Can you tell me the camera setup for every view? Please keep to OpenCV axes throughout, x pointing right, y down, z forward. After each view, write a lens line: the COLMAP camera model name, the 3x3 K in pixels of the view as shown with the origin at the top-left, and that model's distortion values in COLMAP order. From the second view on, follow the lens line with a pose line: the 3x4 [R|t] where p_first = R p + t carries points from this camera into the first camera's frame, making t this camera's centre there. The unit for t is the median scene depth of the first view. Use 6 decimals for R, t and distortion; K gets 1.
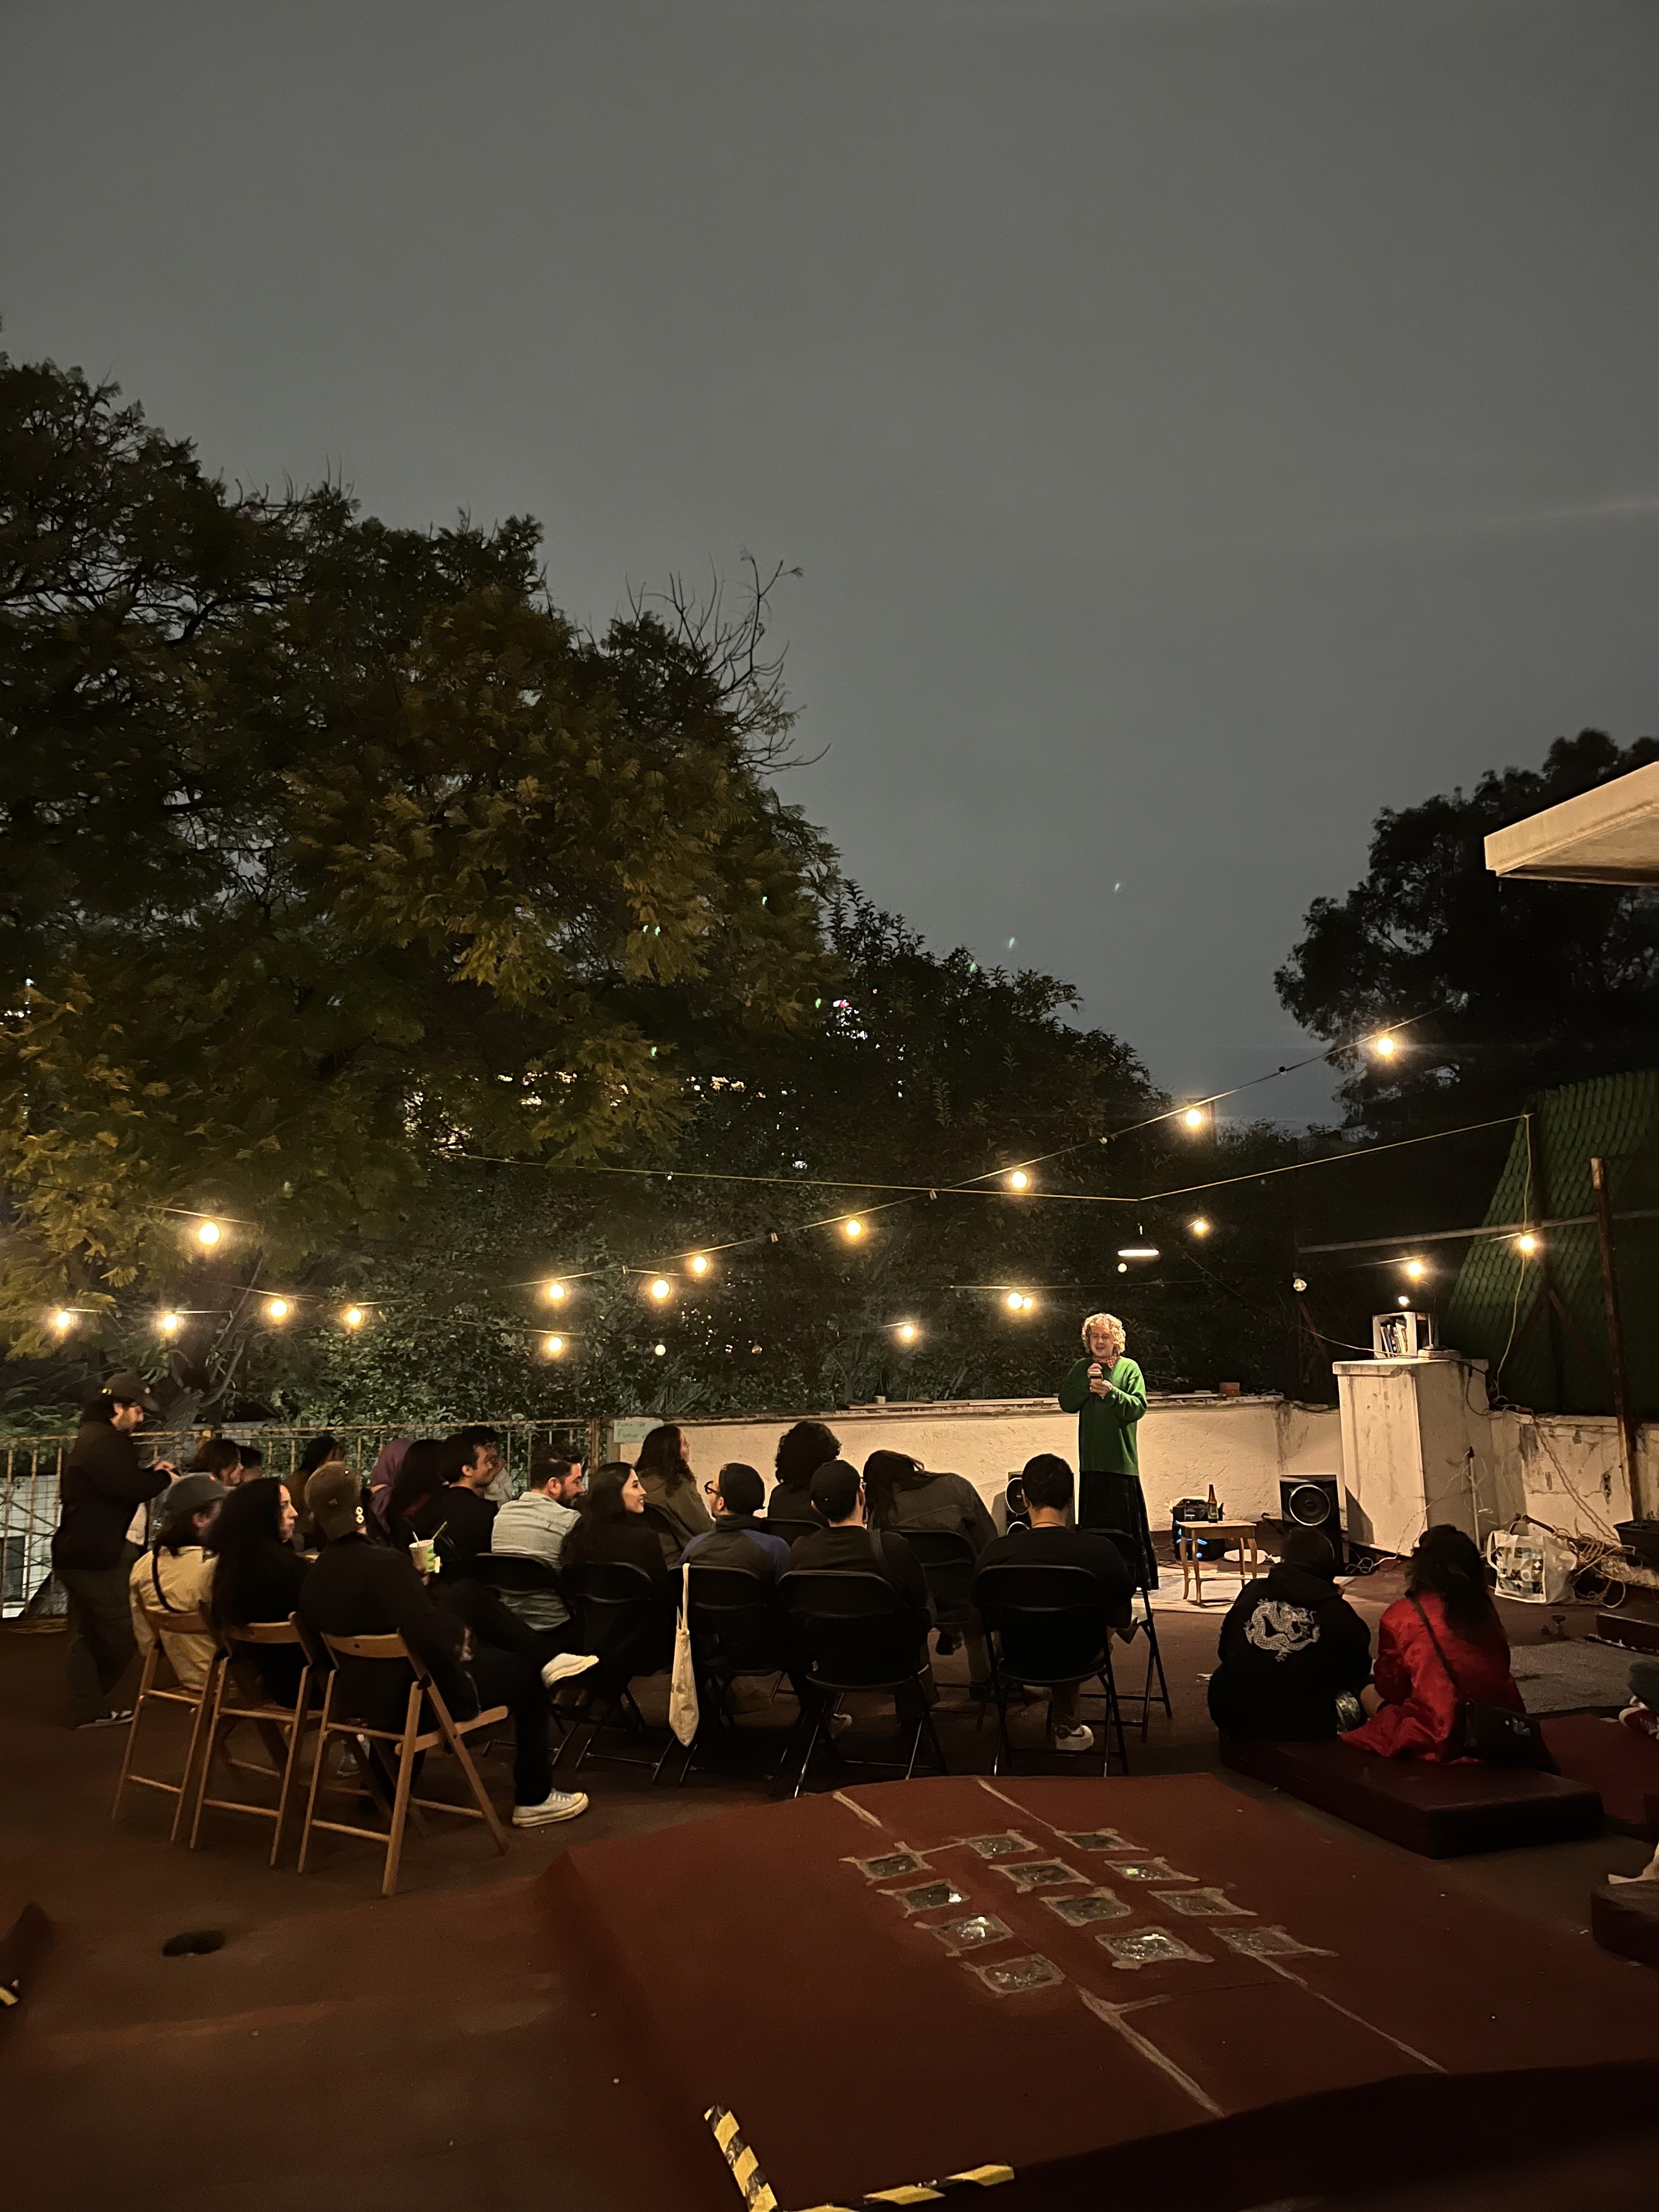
lens RADIAL K [[1668.8, 0, 840.2], [0, 1668.8, 1108.1], [0, 0, 1]] dist [0.077592, -0.114667]
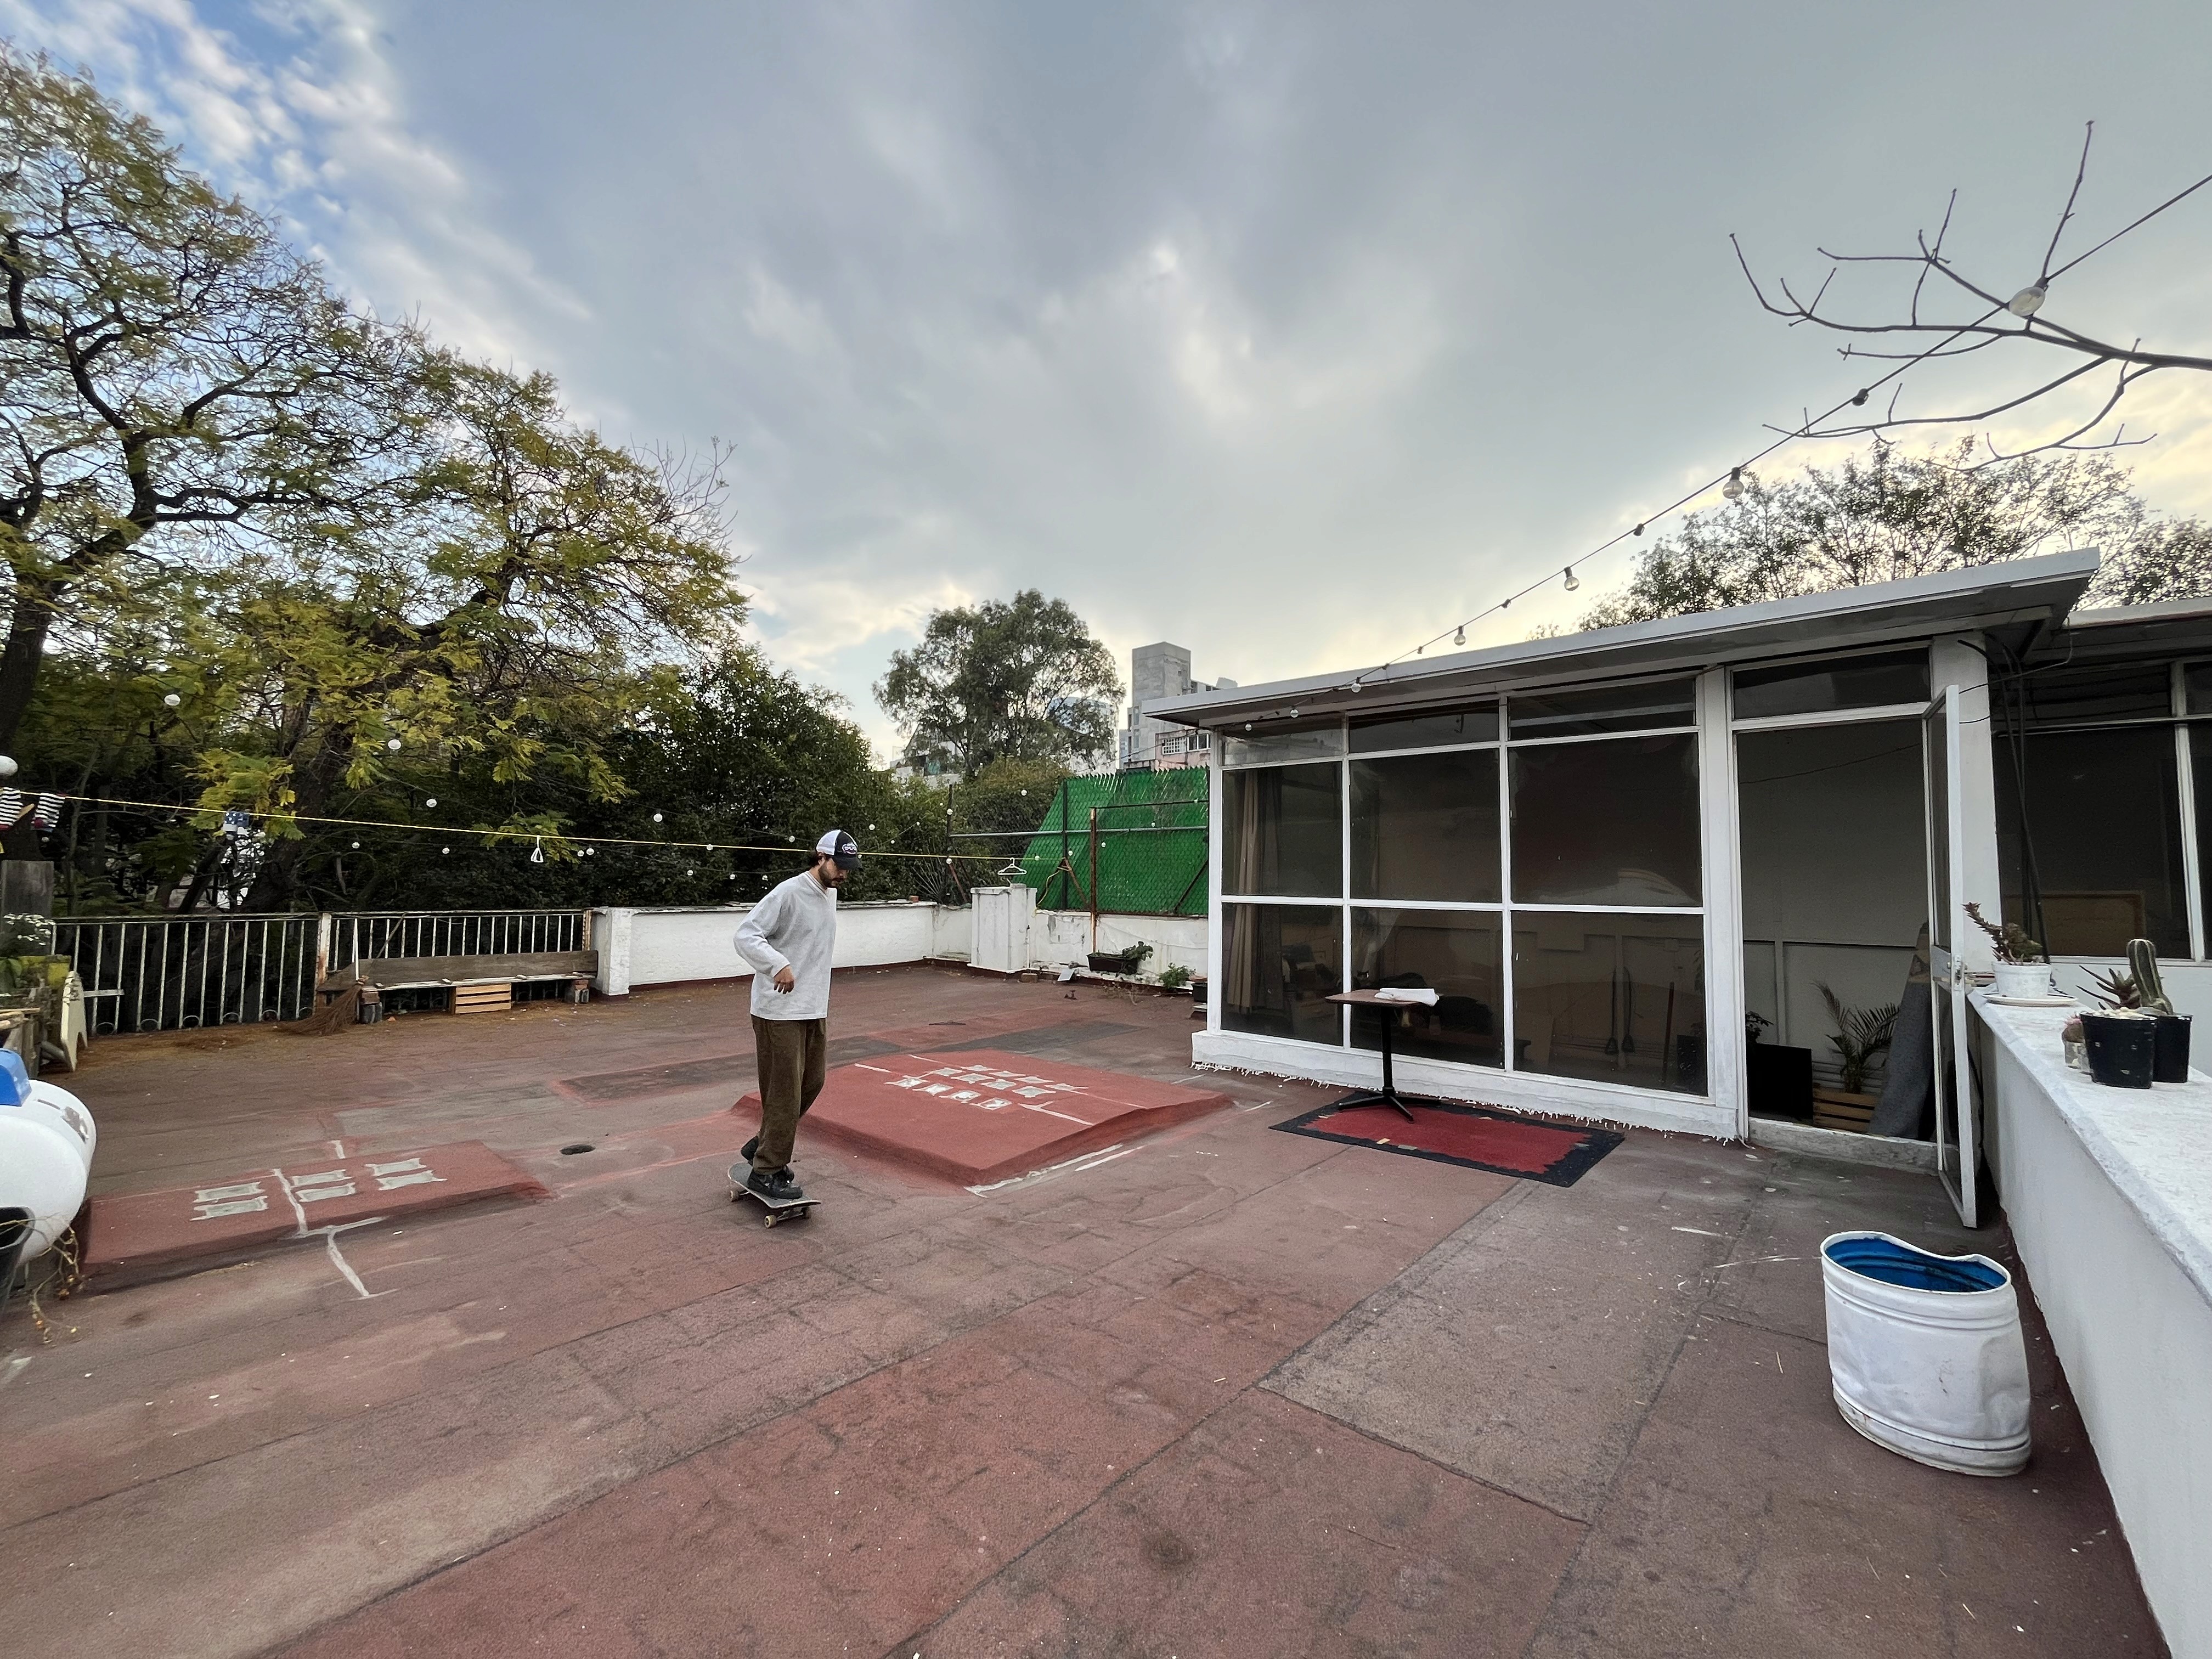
lens RADIAL K [[897.4, 0, 1112.8], [0, 897.4, 832.6], [0, 0, 1]] dist [-0.001710, -0.000103]
pose [[0.848003, 0.057283, 0.526887, -0.203698], [-0.104358, 0.992726, 0.060032, -0.015778], [-0.519616, -0.105892, 0.847812, -0.118923]]
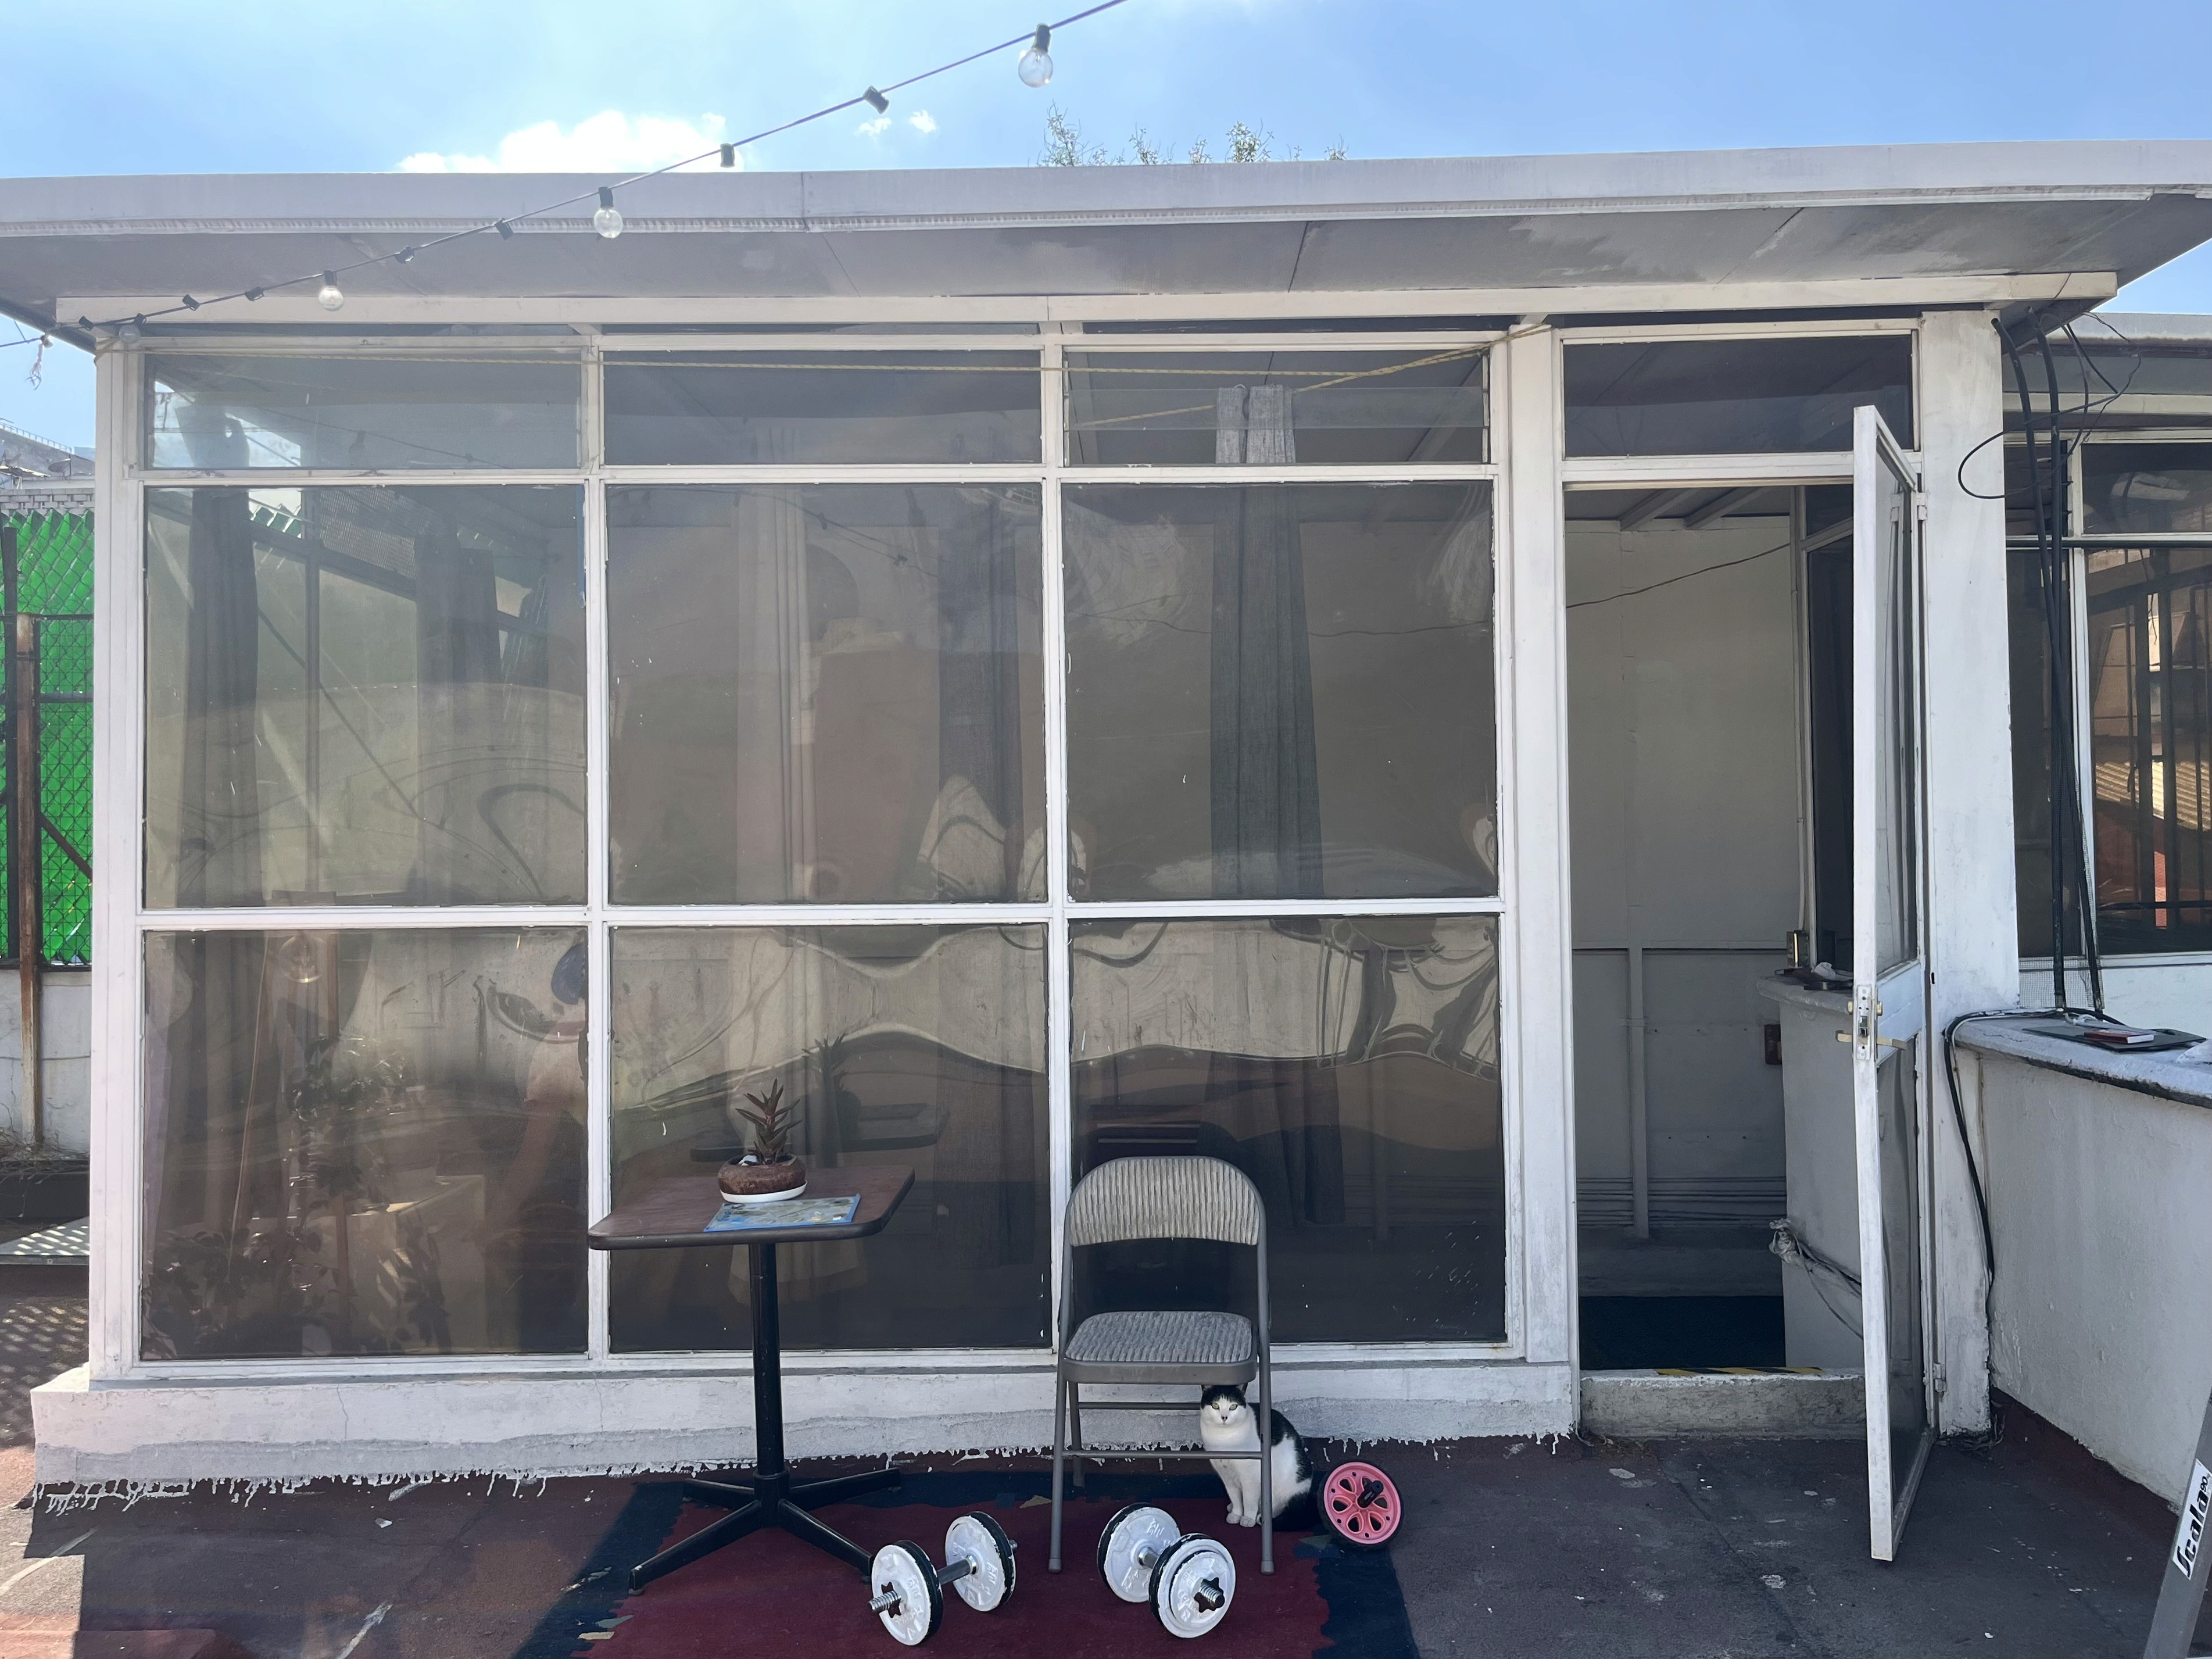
lens RADIAL K [[1709.7, 0, 1106.0], [0, 1709.7, 829.5], [0, 0, 1]] dist [0.057715, -0.081166]
pose [[0.300992, 0.035510, 0.952965, -0.067119], [-0.134935, 0.990838, 0.005697, 0.017426], [-0.944032, -0.130303, 0.303026, 0.107890]]
